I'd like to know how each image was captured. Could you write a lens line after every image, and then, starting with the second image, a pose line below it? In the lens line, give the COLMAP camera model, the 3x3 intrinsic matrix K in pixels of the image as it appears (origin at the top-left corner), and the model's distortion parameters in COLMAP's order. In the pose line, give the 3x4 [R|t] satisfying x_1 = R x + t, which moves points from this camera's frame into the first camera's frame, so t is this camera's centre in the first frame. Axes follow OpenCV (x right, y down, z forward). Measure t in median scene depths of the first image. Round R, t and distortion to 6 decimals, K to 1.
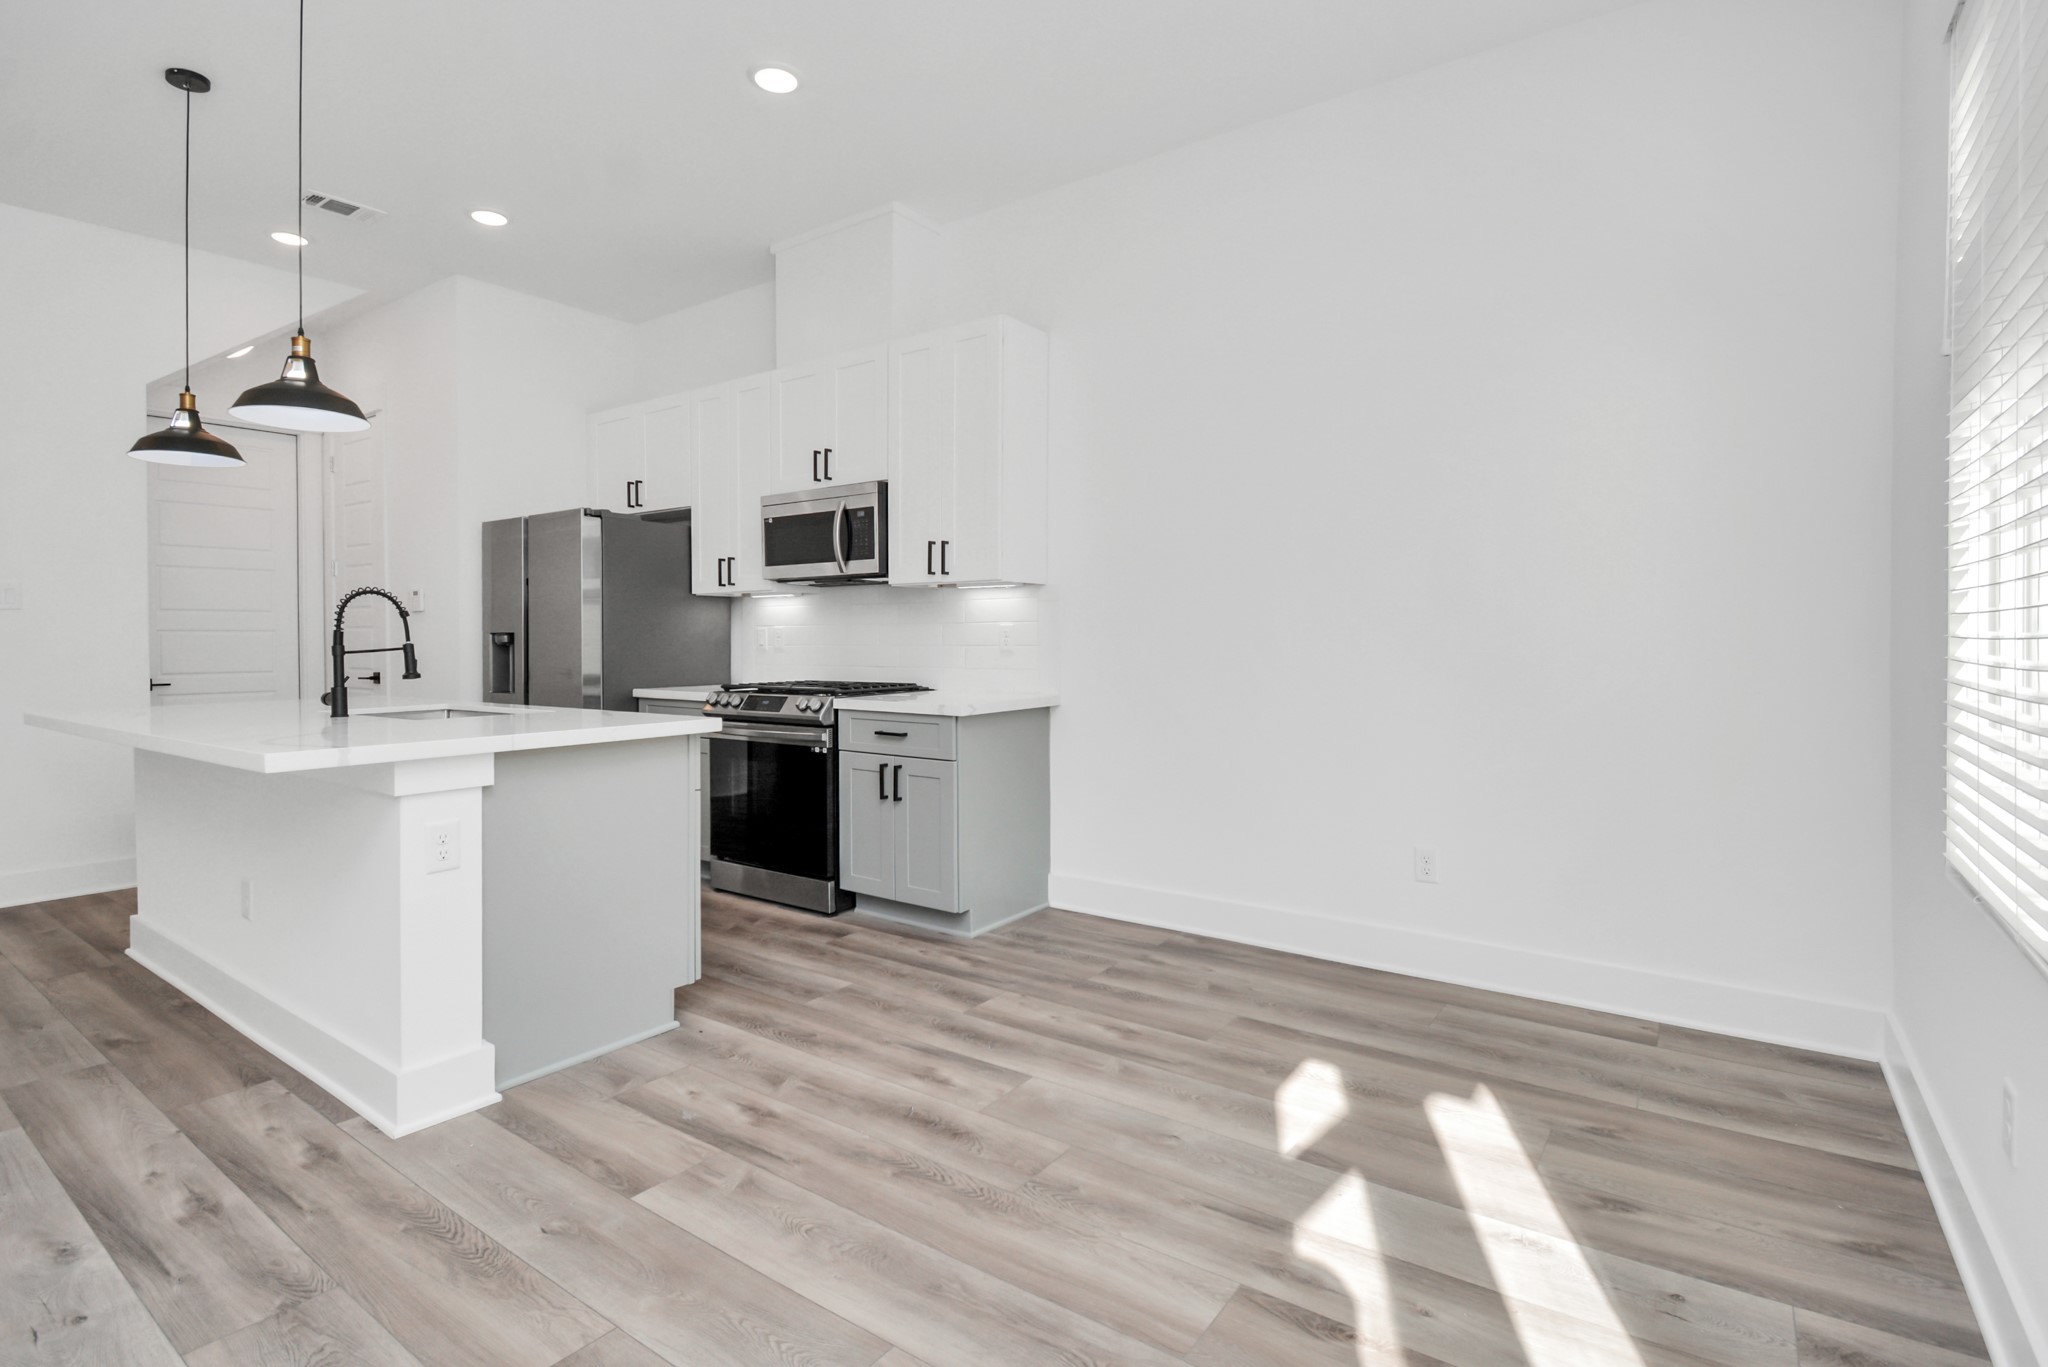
lens RADIAL K [[985.7, 0, 1006.4], [0, 985.7, 648.5], [0, 0, 1]] dist [0.023059, -0.023357]
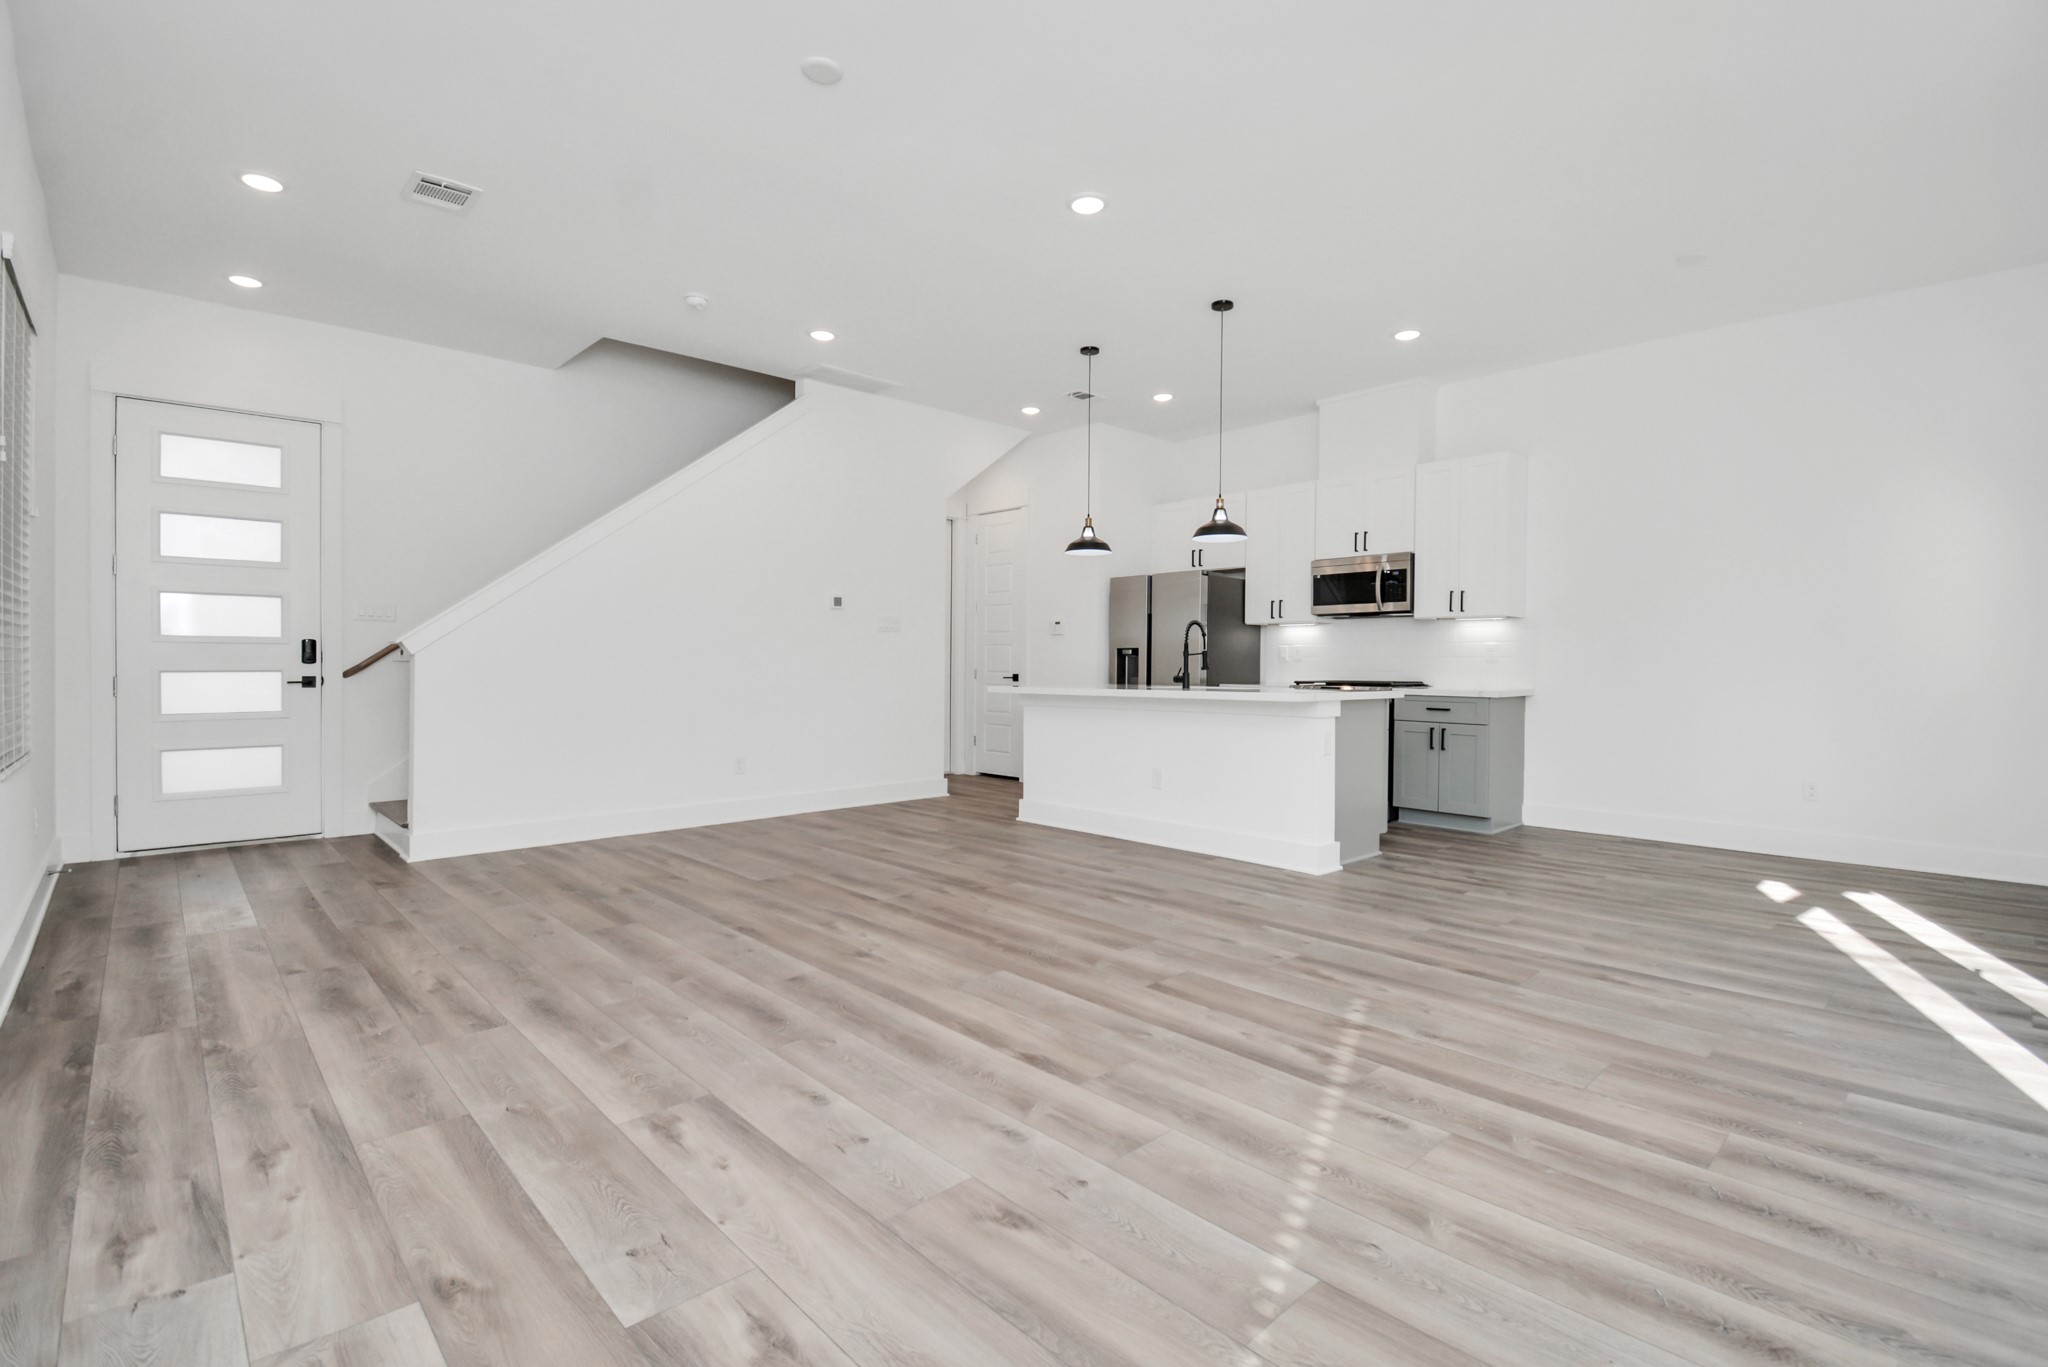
lens RADIAL K [[968.8, 0, 1050.7], [0, 968.8, 676.8], [0, 0, 1]] dist [0.025223, -0.028796]
pose [[0.989144, 0.009620, -0.146636, -0.665729], [-0.009279, 0.999952, 0.003007, 0.043156], [0.146658, -0.001614, 0.989186, -0.893940]]
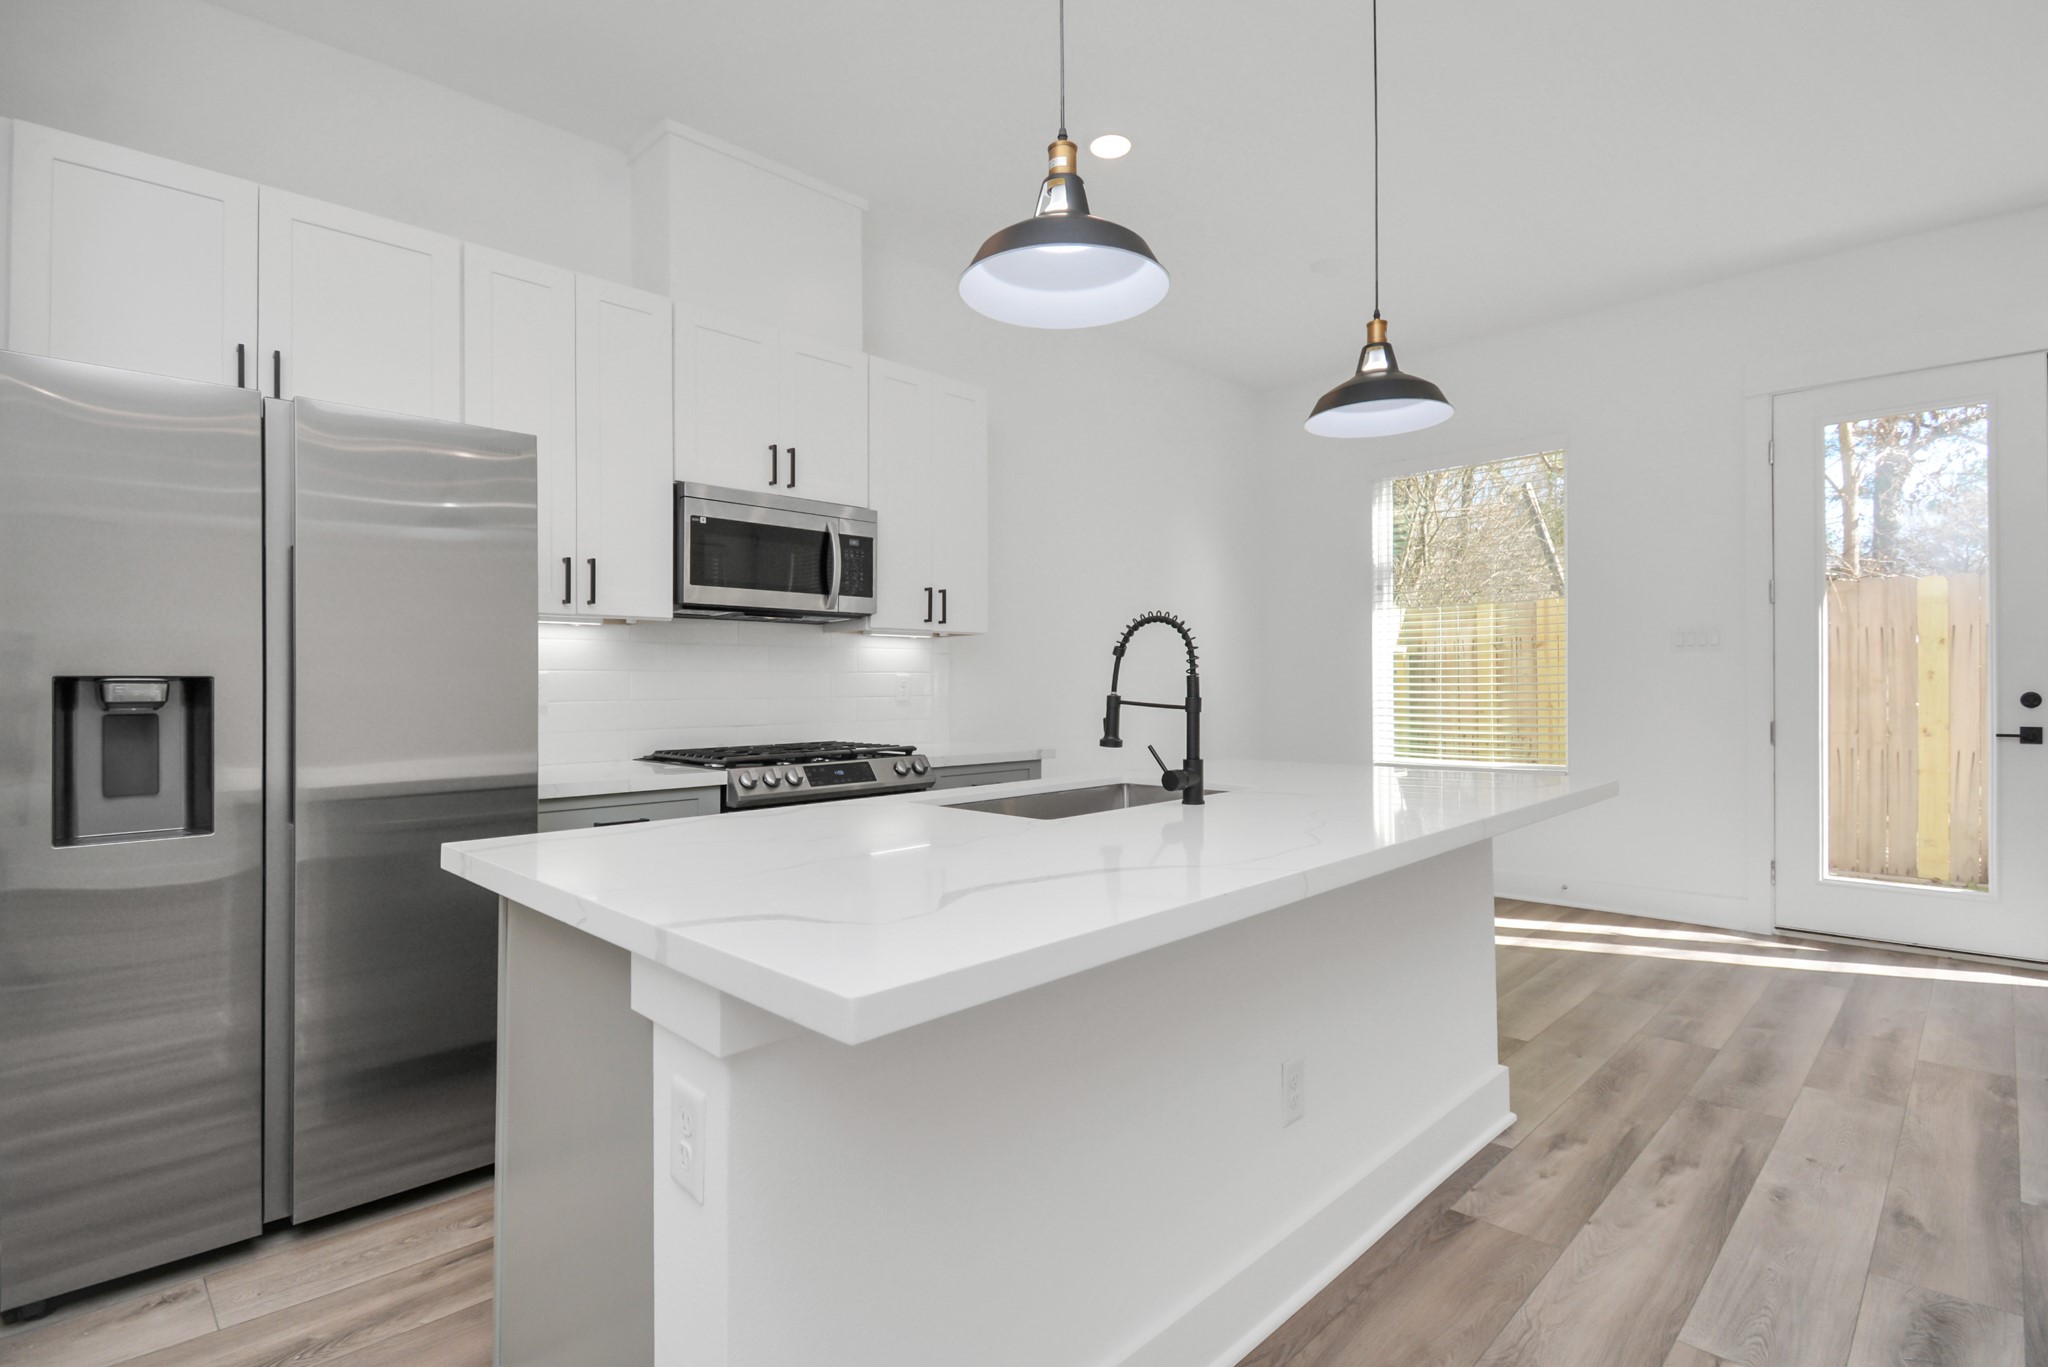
lens RADIAL K [[968.8, 0, 1050.7], [0, 968.8, 676.8], [0, 0, 1]] dist [0.025223, -0.028796]
pose [[0.140328, 0.008244, 0.990071, -1.371766], [0.015350, 0.999827, -0.010501, -0.013393], [-0.989986, 0.016672, 0.140177, 1.030255]]
